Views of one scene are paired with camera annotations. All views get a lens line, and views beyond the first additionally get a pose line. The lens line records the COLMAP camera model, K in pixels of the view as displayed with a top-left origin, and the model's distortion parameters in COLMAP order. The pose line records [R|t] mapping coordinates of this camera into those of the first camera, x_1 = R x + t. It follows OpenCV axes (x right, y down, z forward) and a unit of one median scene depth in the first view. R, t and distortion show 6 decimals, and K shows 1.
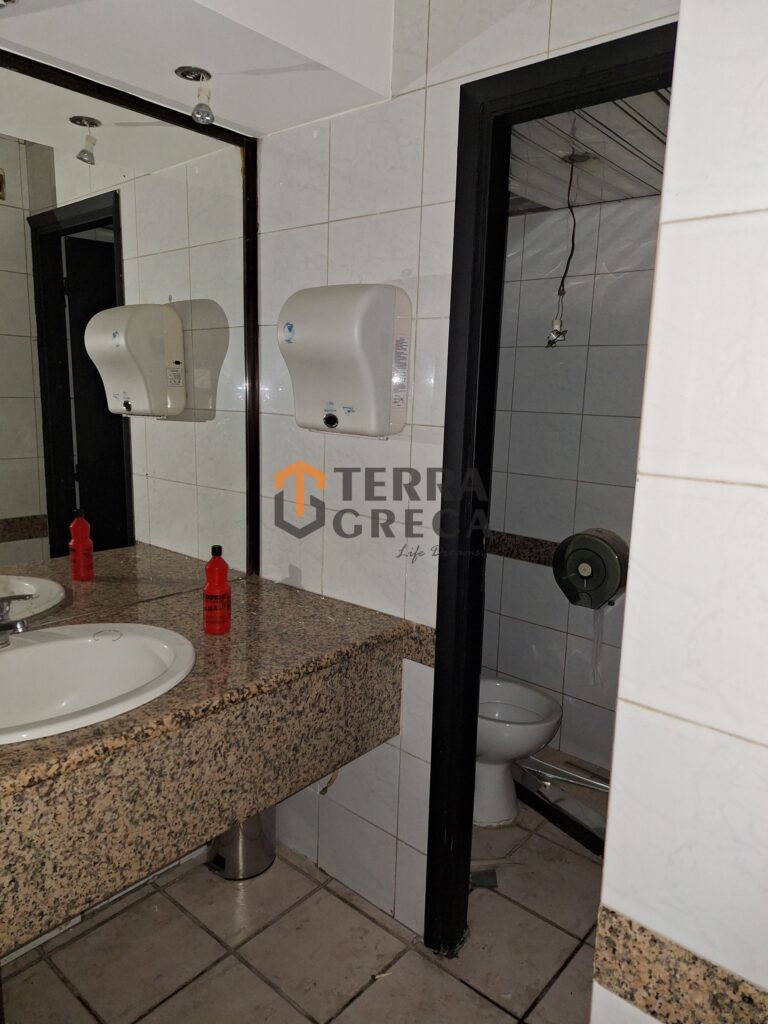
lens RADIAL K [[709.0, 0, 393.0], [0, 709.0, 509.3], [0, 0, 1]] dist [0.093616, -0.099384]
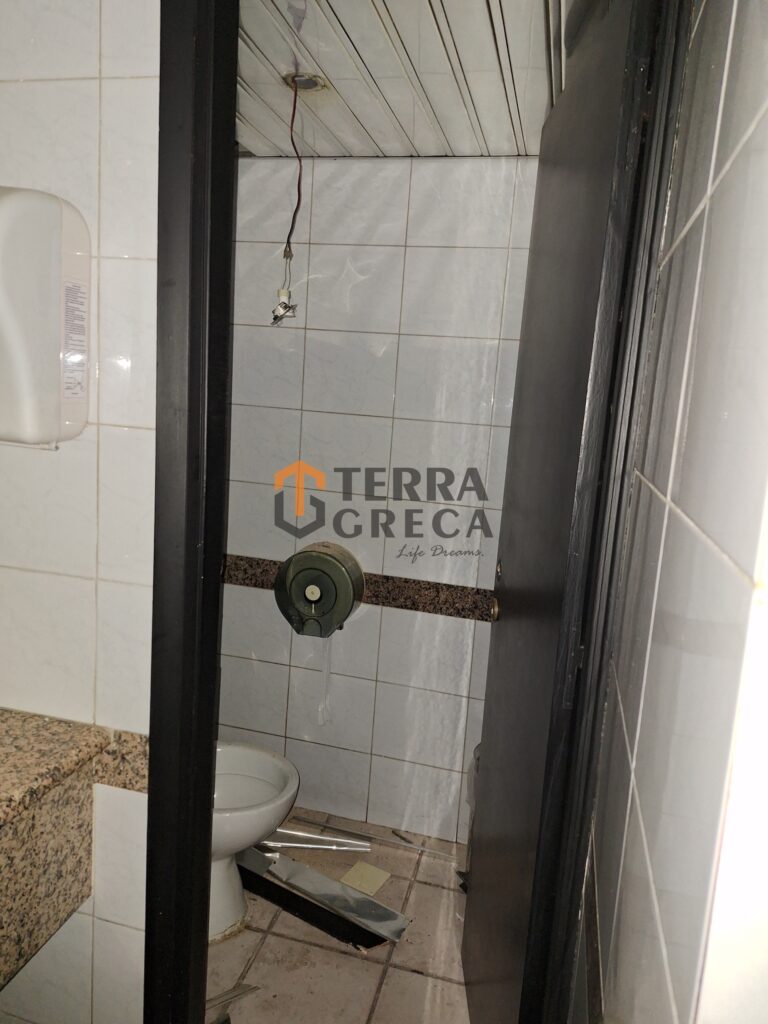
lens RADIAL K [[709.0, 0, 385.9], [0, 709.0, 510.0], [0, 0, 1]] dist [0.093616, -0.099384]
pose [[0.900931, -0.037781, 0.432315, -0.021094], [0.028430, 0.999201, 0.028074, -0.050664], [-0.433030, -0.013002, 0.901286, 0.290239]]
